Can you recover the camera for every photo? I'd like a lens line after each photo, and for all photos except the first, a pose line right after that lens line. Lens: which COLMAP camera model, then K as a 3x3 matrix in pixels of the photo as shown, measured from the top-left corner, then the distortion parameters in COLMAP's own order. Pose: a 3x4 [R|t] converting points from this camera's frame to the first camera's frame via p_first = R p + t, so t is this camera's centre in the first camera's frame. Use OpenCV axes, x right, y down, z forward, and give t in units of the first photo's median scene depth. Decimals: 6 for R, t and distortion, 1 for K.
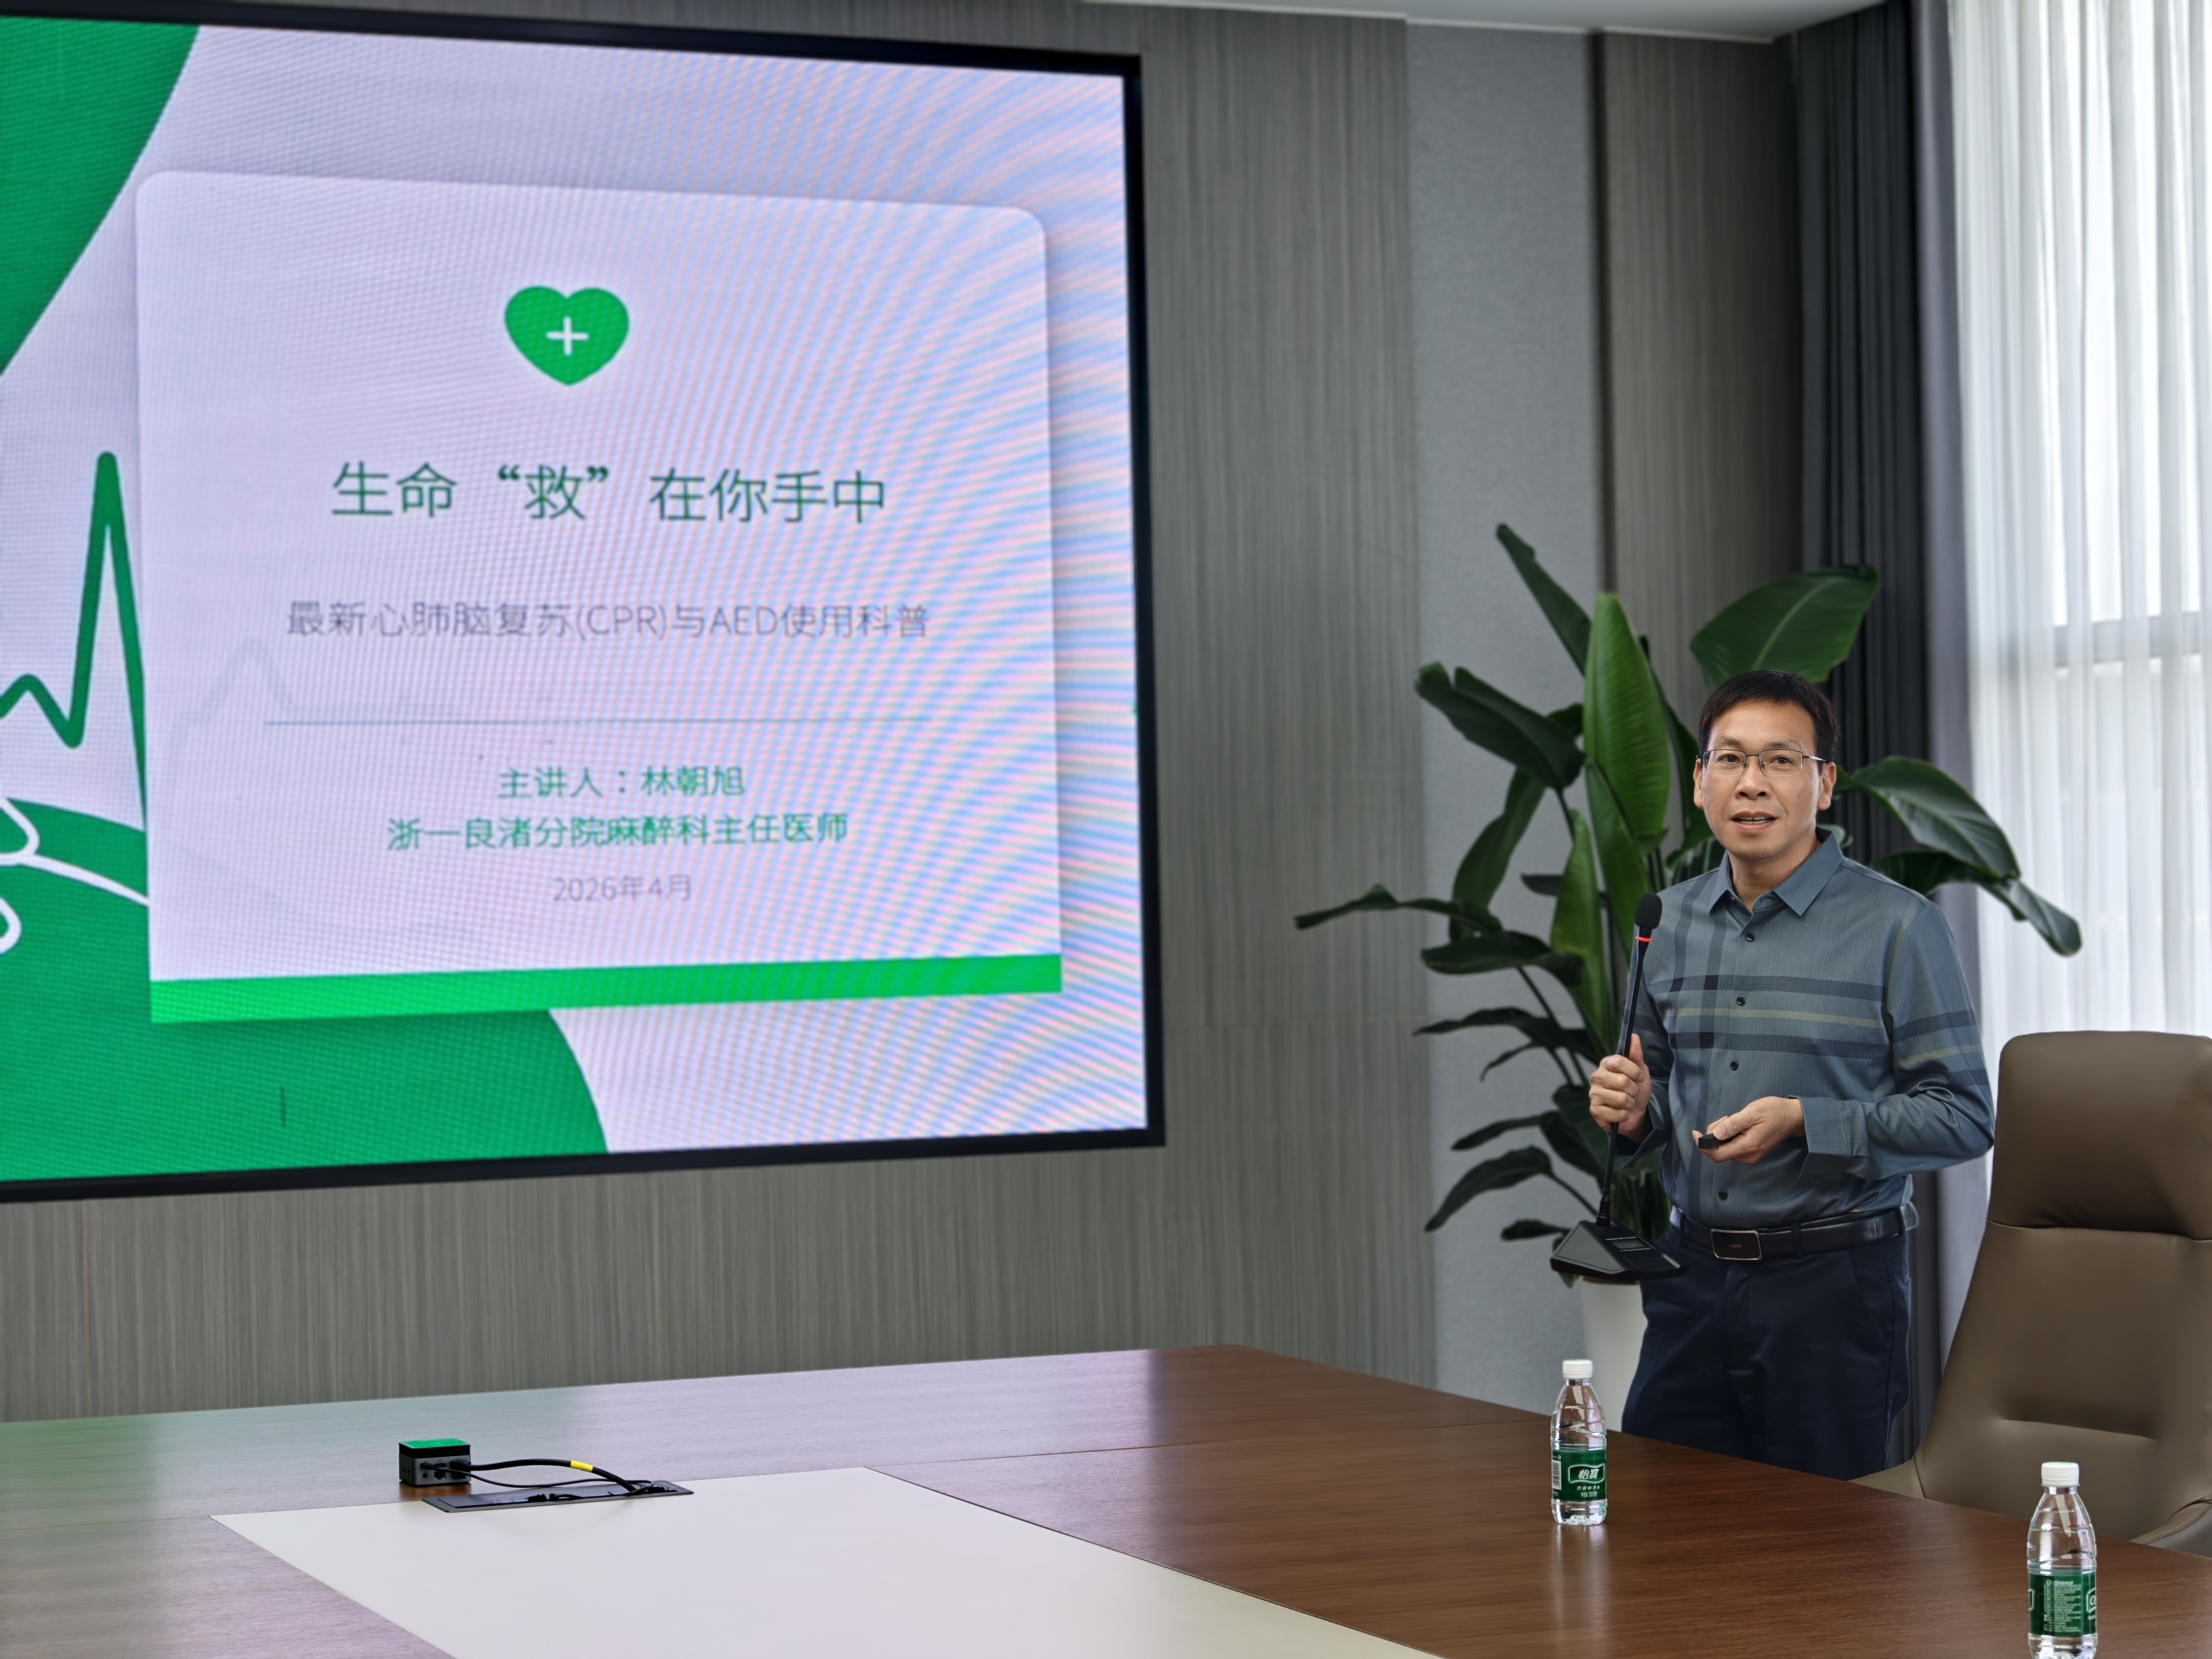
lens RADIAL K [[4431.9, 0, 1106.0], [0, 4431.9, 829.5], [0, 0, 1]] dist [0.032166, -0.100450]
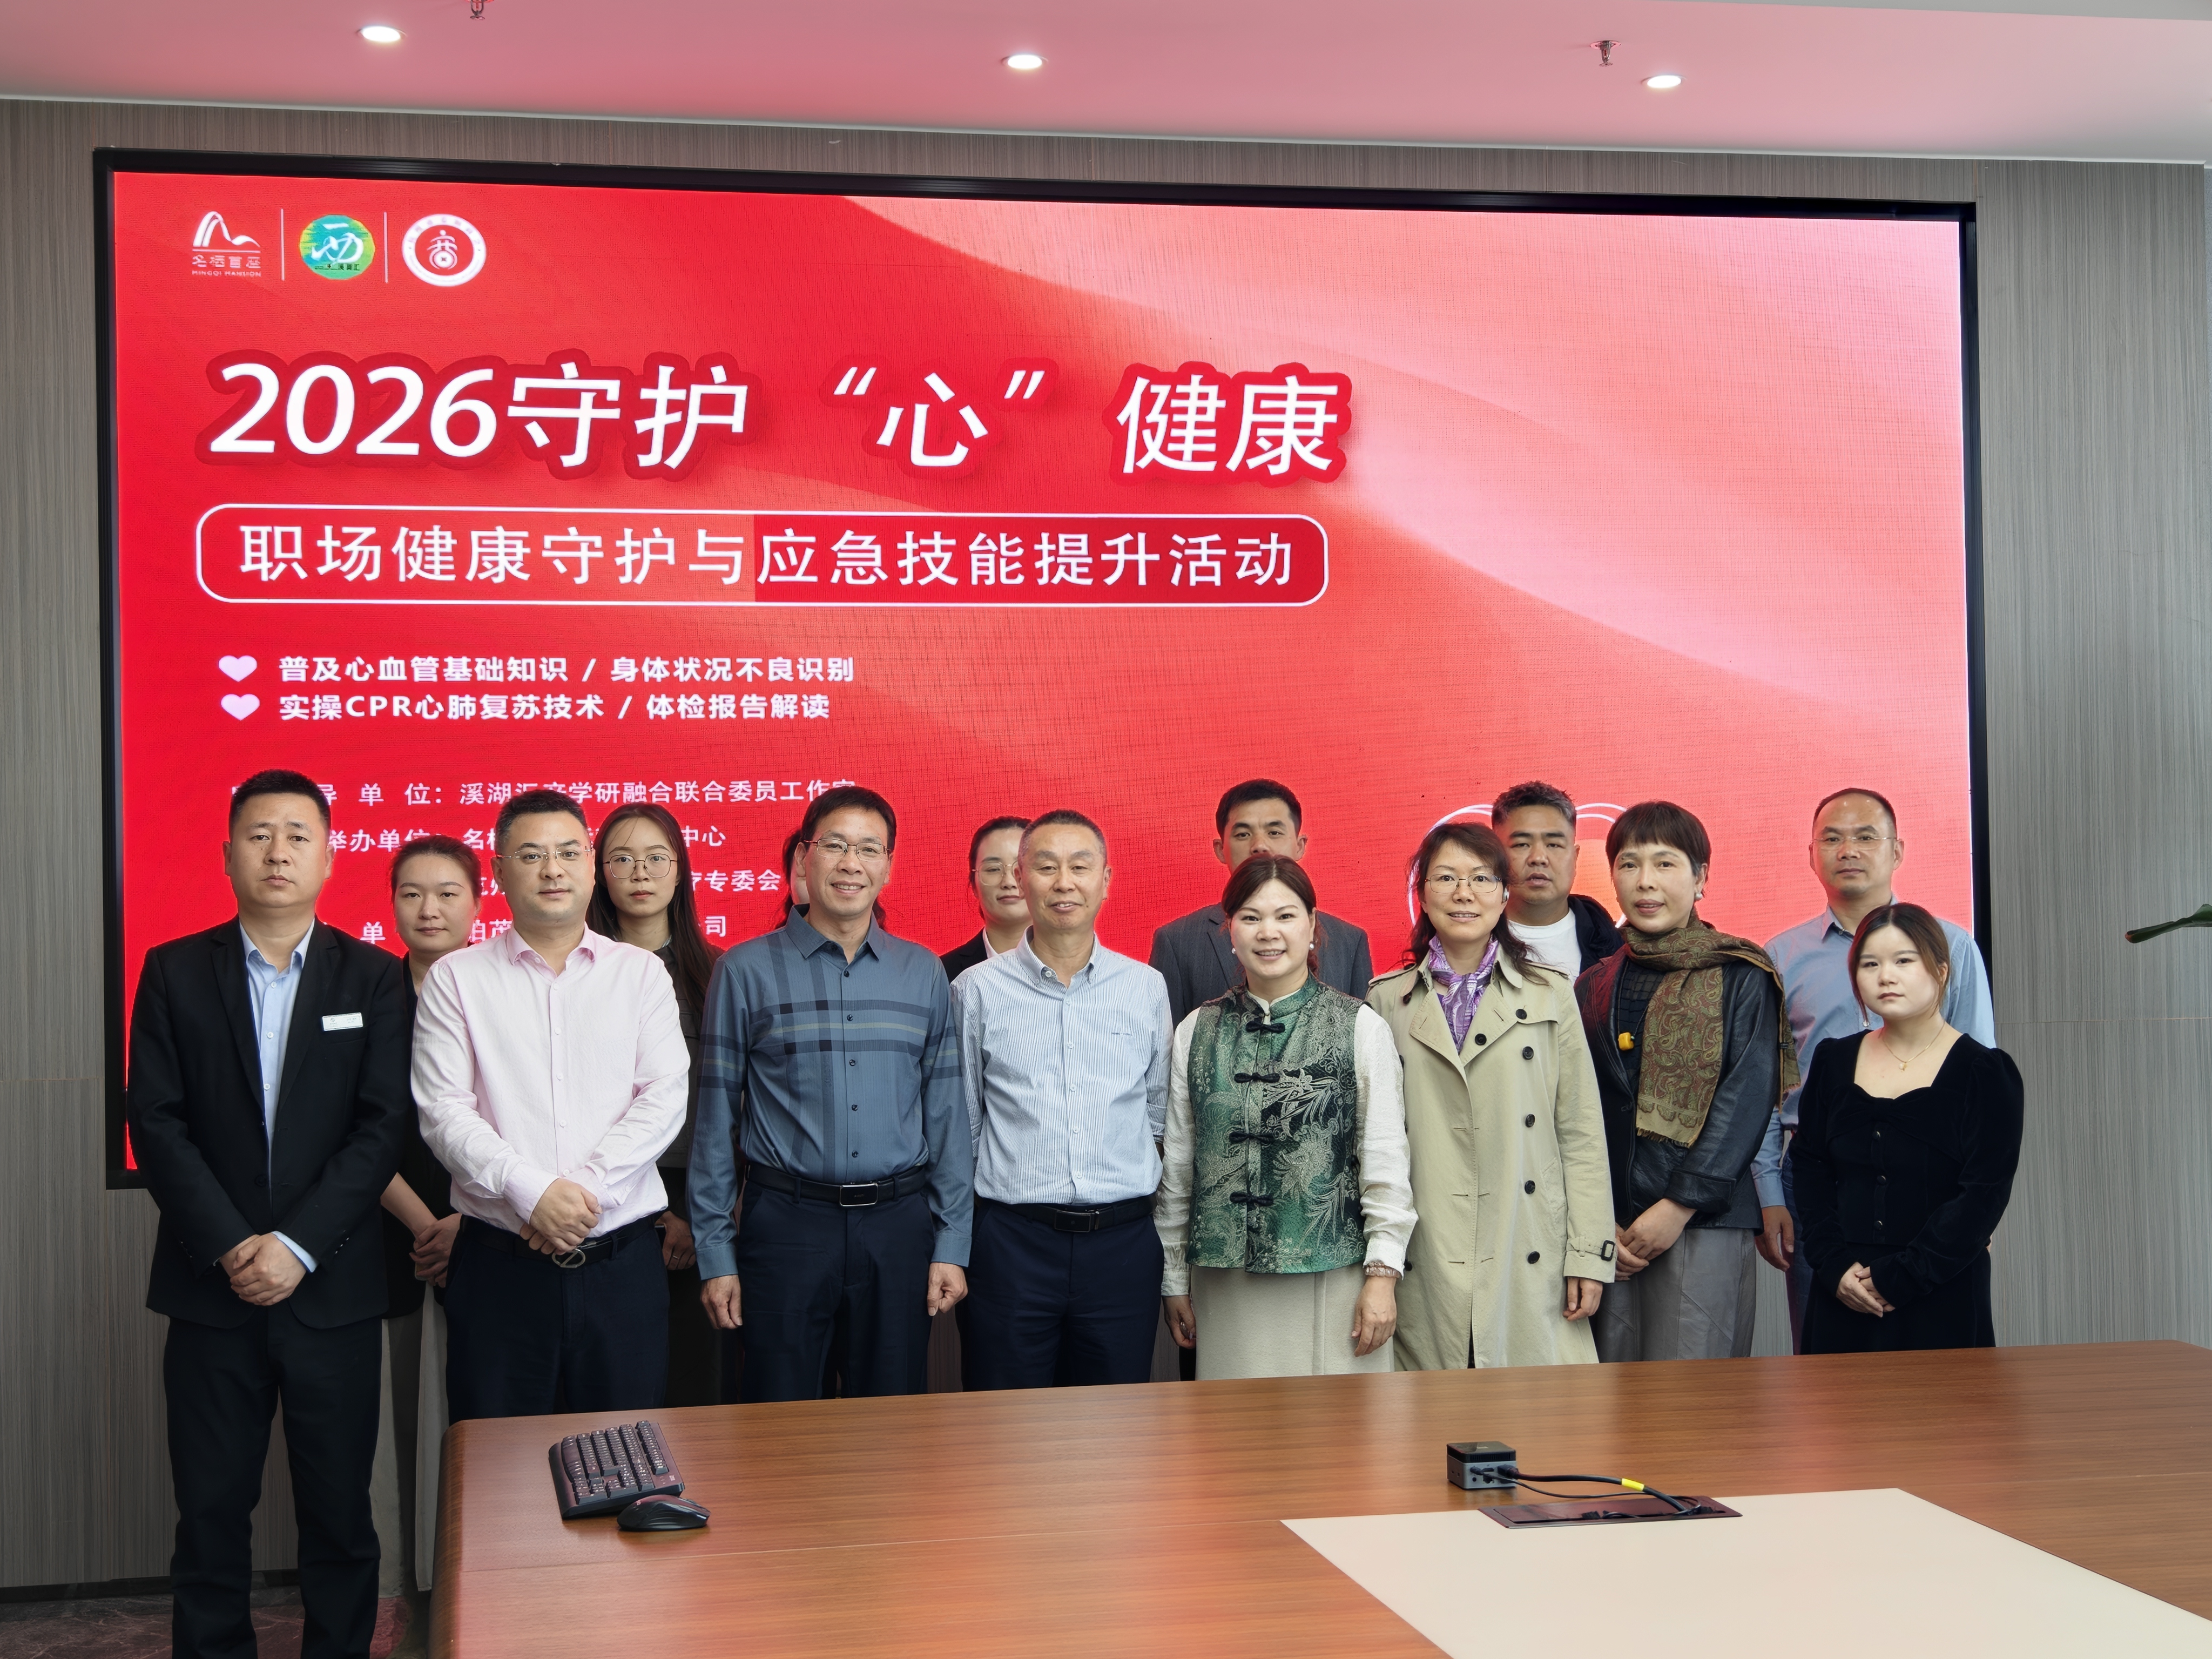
lens RADIAL K [[3040.9, 0, 1106.0], [0, 3040.9, 829.5], [0, 0, 1]] dist [0.250391, 0.018328]
pose [[0.977441, 0.003362, -0.211182, -0.042275], [-0.004132, 0.999986, -0.003207, -0.002950], [0.211169, 0.004008, 0.977441, 0.132407]]
